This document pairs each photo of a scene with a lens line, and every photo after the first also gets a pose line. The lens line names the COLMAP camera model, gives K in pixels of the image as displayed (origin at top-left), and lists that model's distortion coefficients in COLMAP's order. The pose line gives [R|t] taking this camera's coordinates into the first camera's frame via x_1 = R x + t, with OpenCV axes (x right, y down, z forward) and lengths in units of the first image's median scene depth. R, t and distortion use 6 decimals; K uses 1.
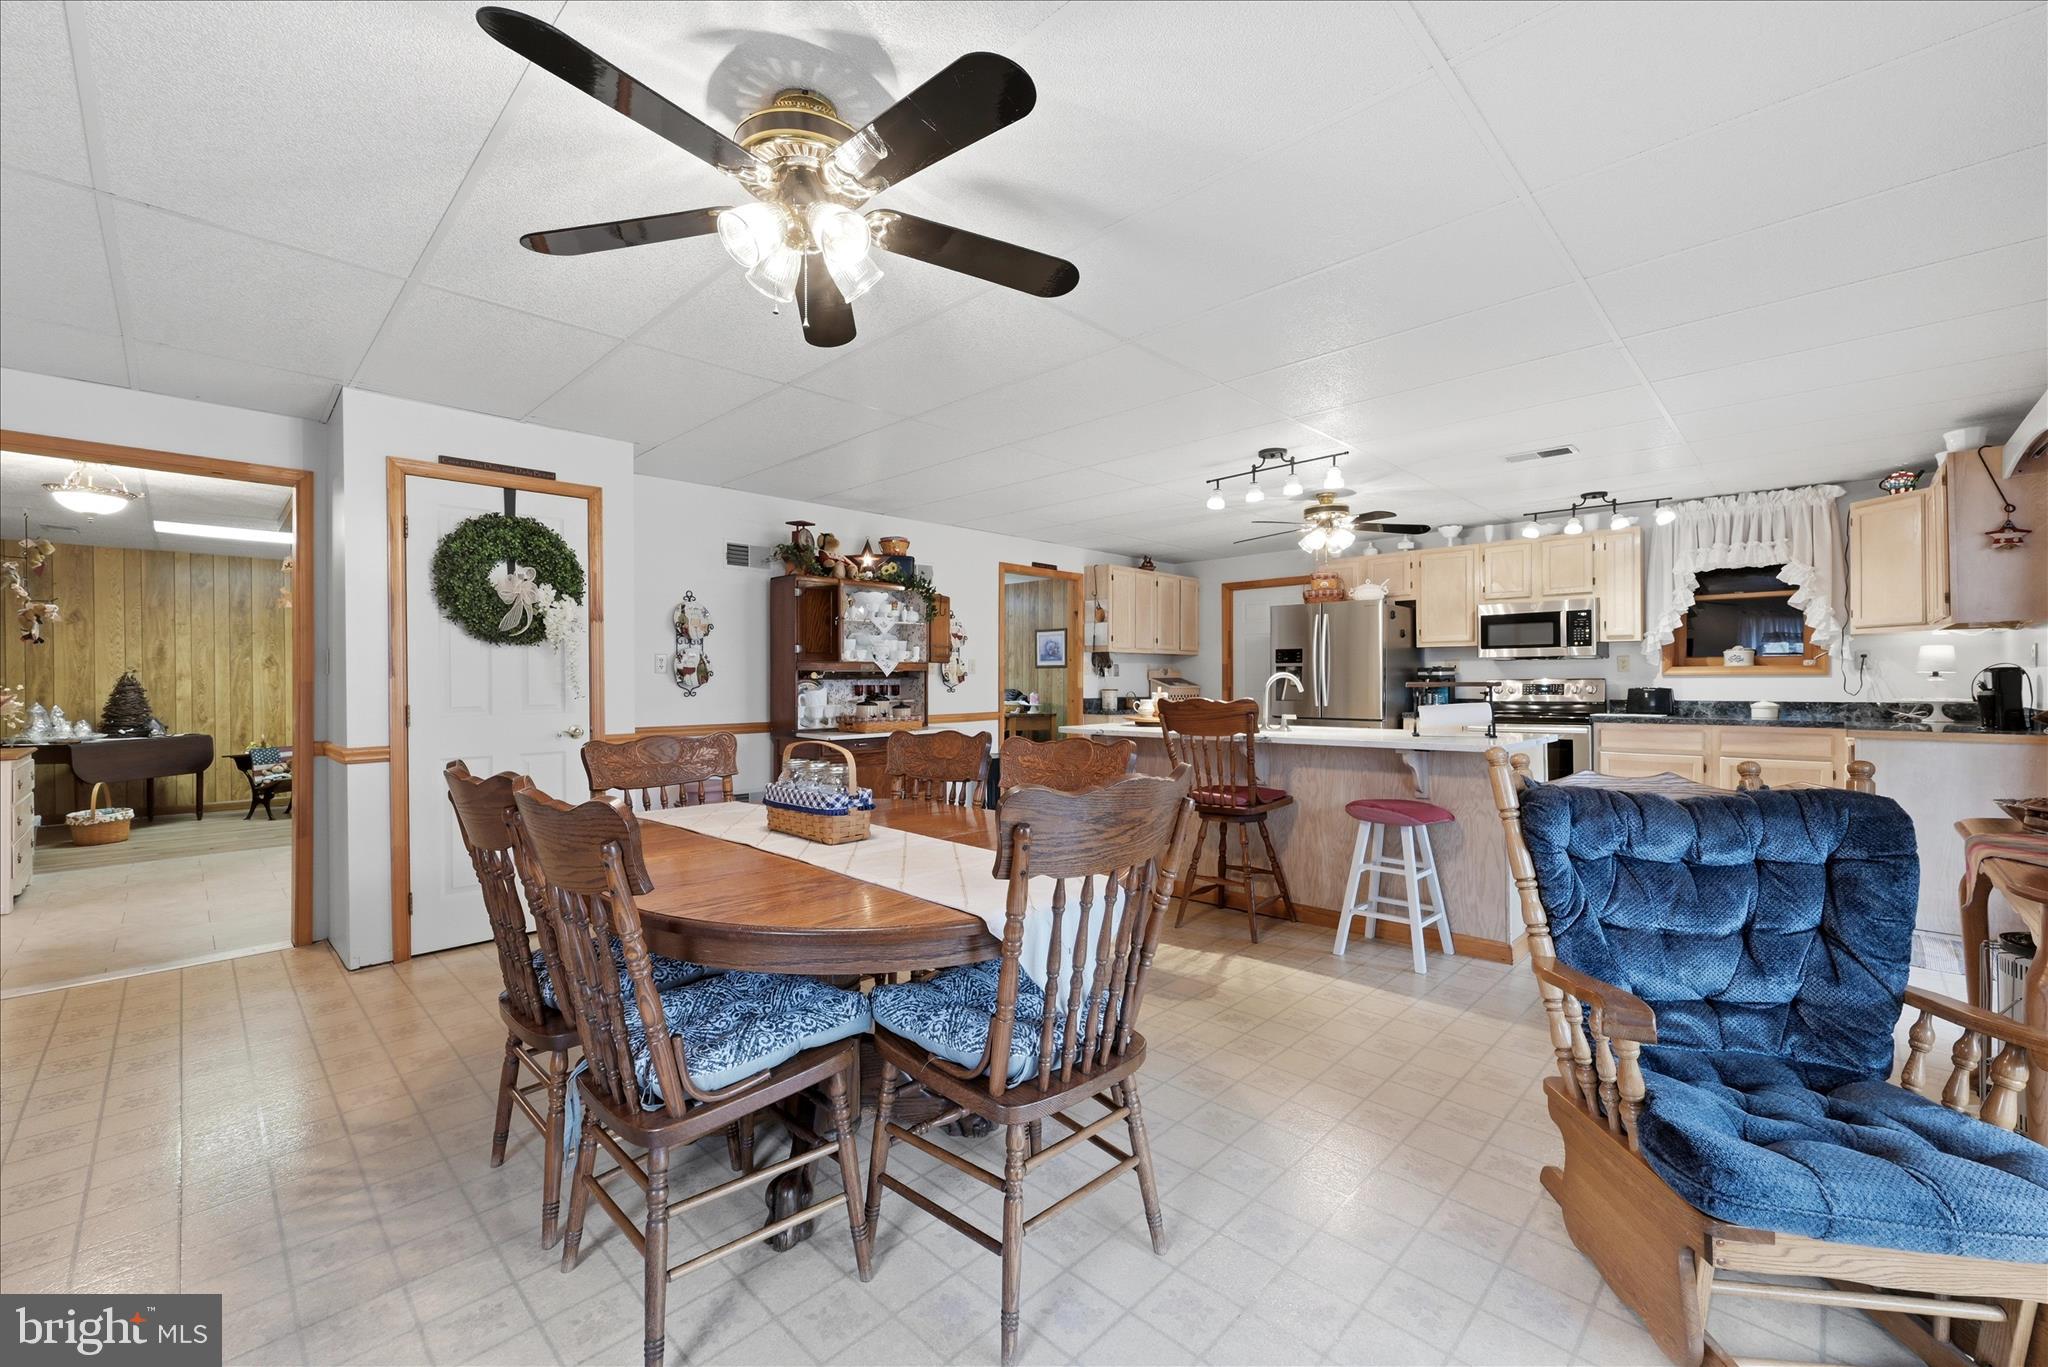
lens RADIAL K [[842.3, 0, 1034.5], [0, 842.3, 682.1], [0, 0, 1]] dist [0.001539, 0.000144]
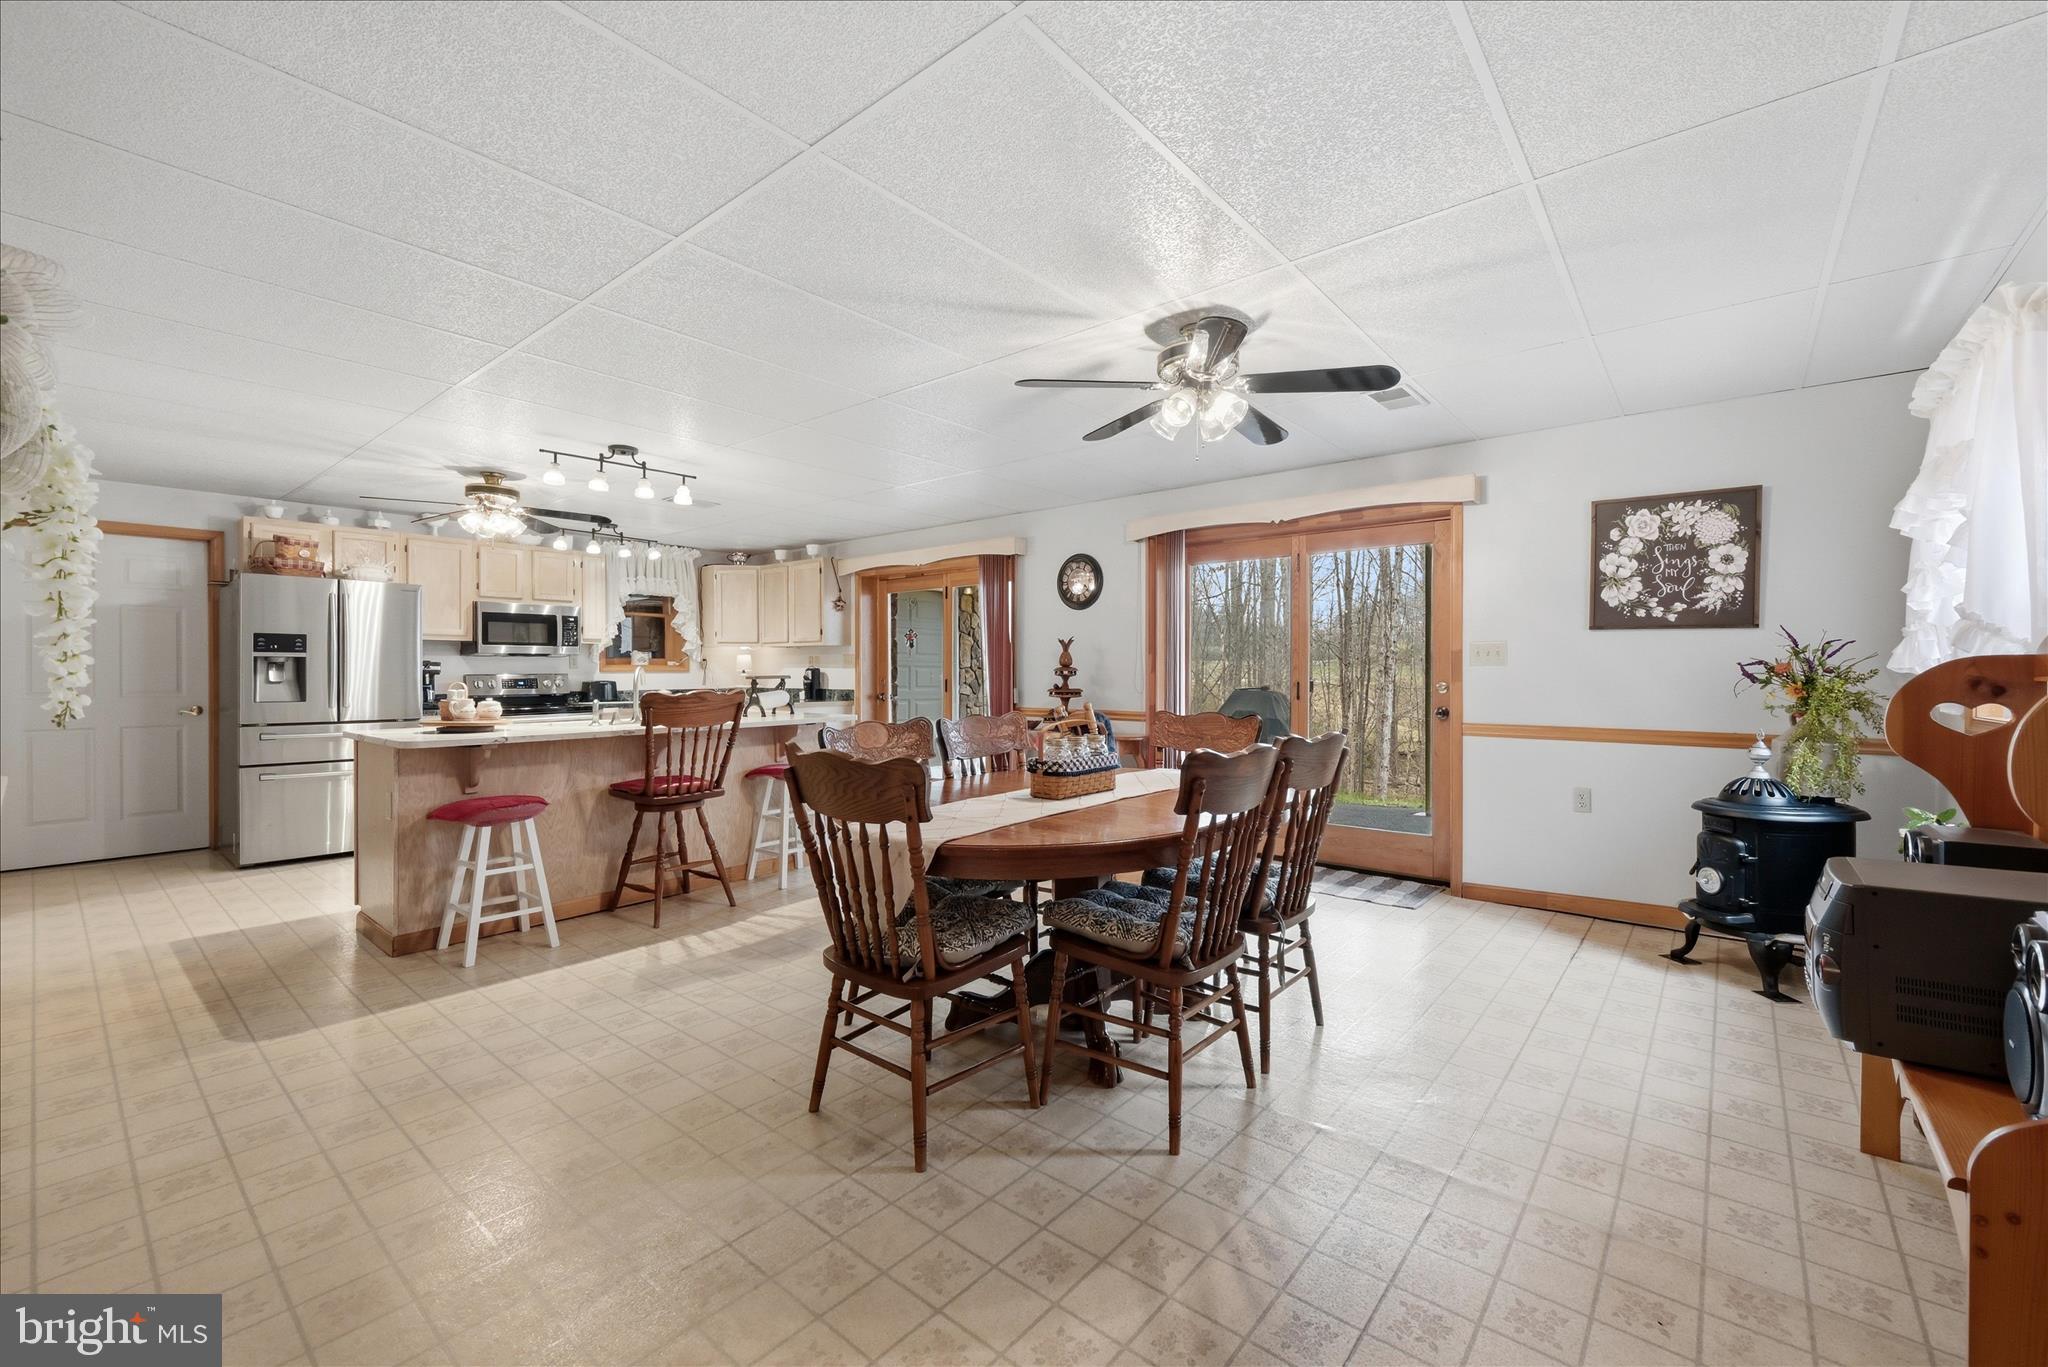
lens RADIAL K [[842.3, 0, 1034.5], [0, 842.3, 682.1], [0, 0, 1]] dist [0.001539, 0.000144]
pose [[-0.088859, -0.007695, 0.996014, -0.642963], [0.005017, 0.999954, 0.008173, 0.001500], [-0.996032, 0.005723, -0.088817, 0.497897]]
